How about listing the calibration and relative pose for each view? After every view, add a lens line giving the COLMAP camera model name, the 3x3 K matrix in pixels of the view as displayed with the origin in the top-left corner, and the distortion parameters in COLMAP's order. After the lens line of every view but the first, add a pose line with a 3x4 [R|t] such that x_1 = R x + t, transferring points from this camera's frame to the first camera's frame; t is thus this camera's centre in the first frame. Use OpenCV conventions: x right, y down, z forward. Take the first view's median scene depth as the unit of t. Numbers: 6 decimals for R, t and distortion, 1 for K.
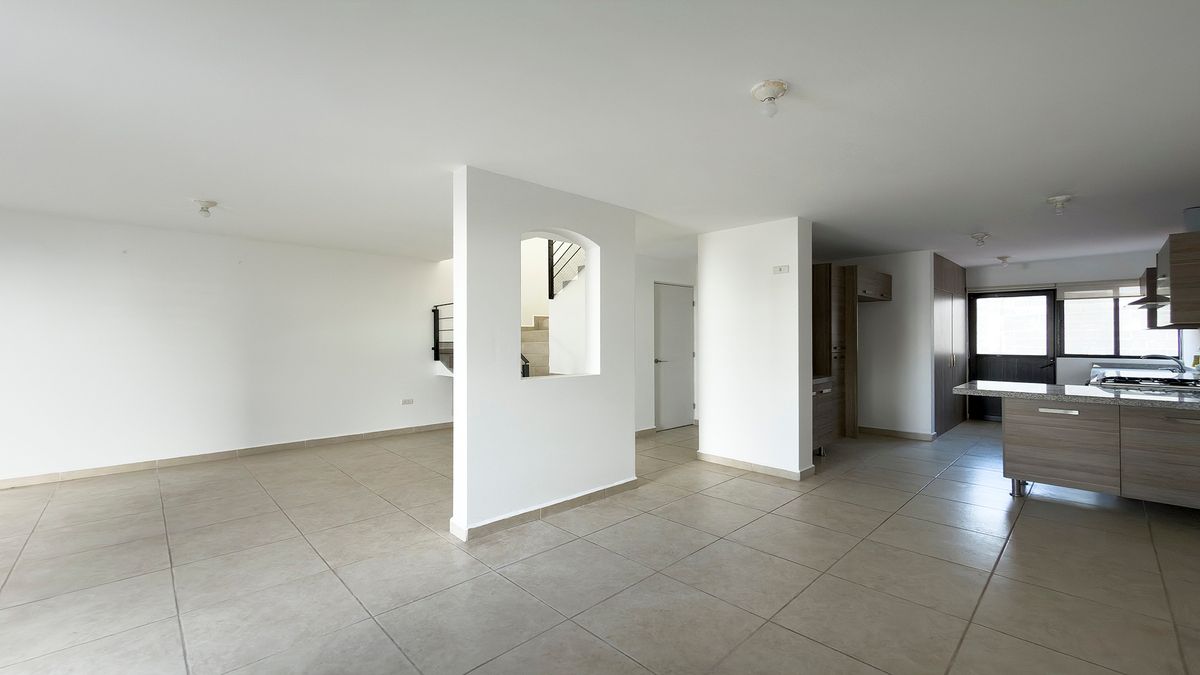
lens RADIAL K [[485.9, 0, 599.0], [0, 485.9, 337.3], [0, 0, 1]] dist [0.000800, 0.000475]
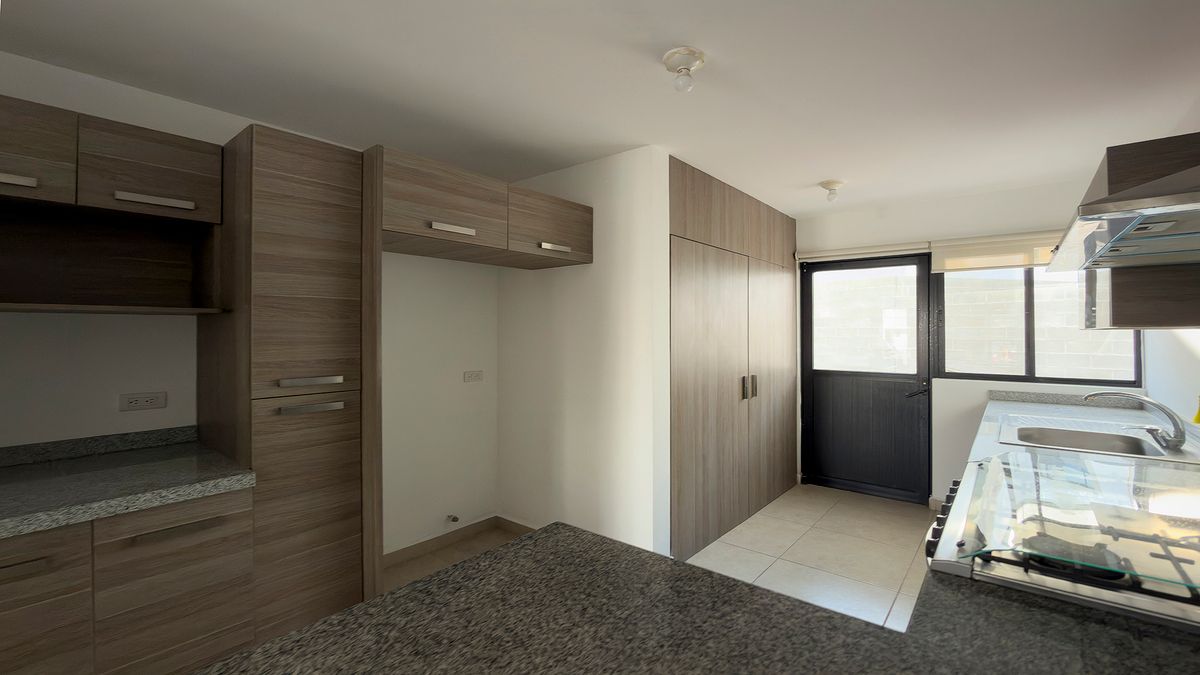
lens RADIAL K [[509.2, 0, 602.2], [0, 509.2, 331.4], [0, 0, 1]] dist [-0.006749, -0.000476]
pose [[0.992858, 0.000596, 0.119304, 0.513073], [-0.000172, 0.999994, -0.003564, -0.009355], [-0.119305, 0.003518, 0.992851, 0.486487]]
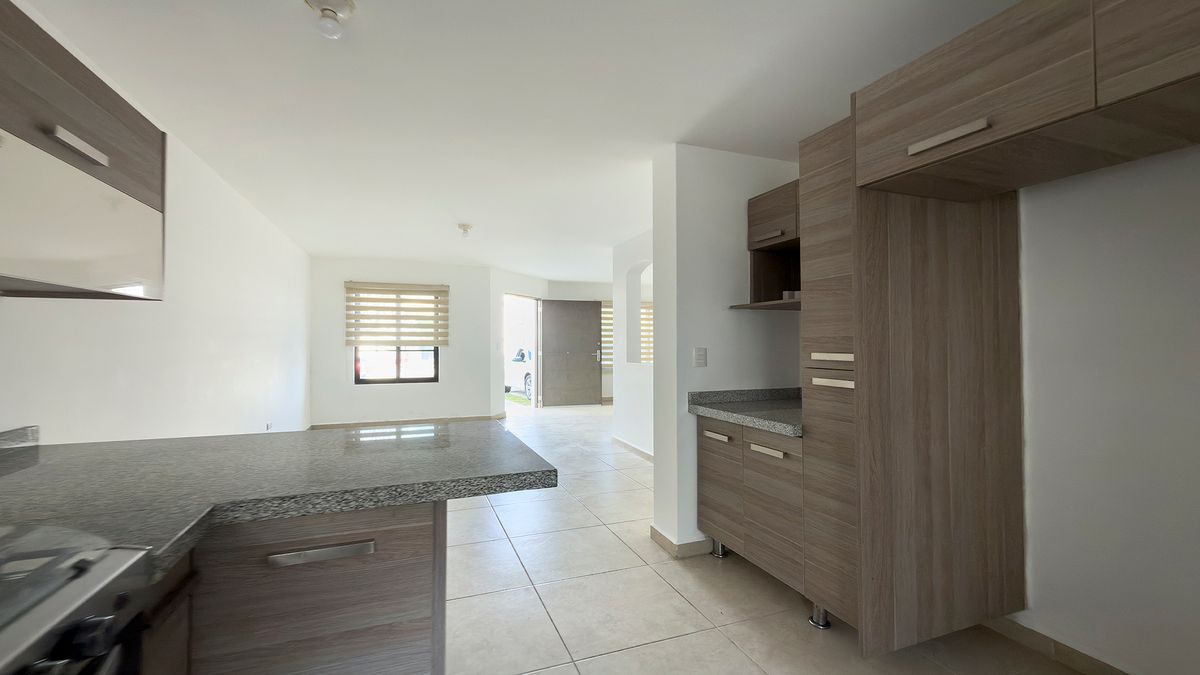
lens RADIAL K [[509.2, 0, 592.9], [0, 509.2, 336.2], [0, 0, 1]] dist [-0.006749, -0.000476]
pose [[-0.413574, -0.009811, -0.910418, 0.705977], [-0.001067, 0.999946, -0.010291, 0.008008], [0.910470, -0.003285, -0.413563, 0.771434]]
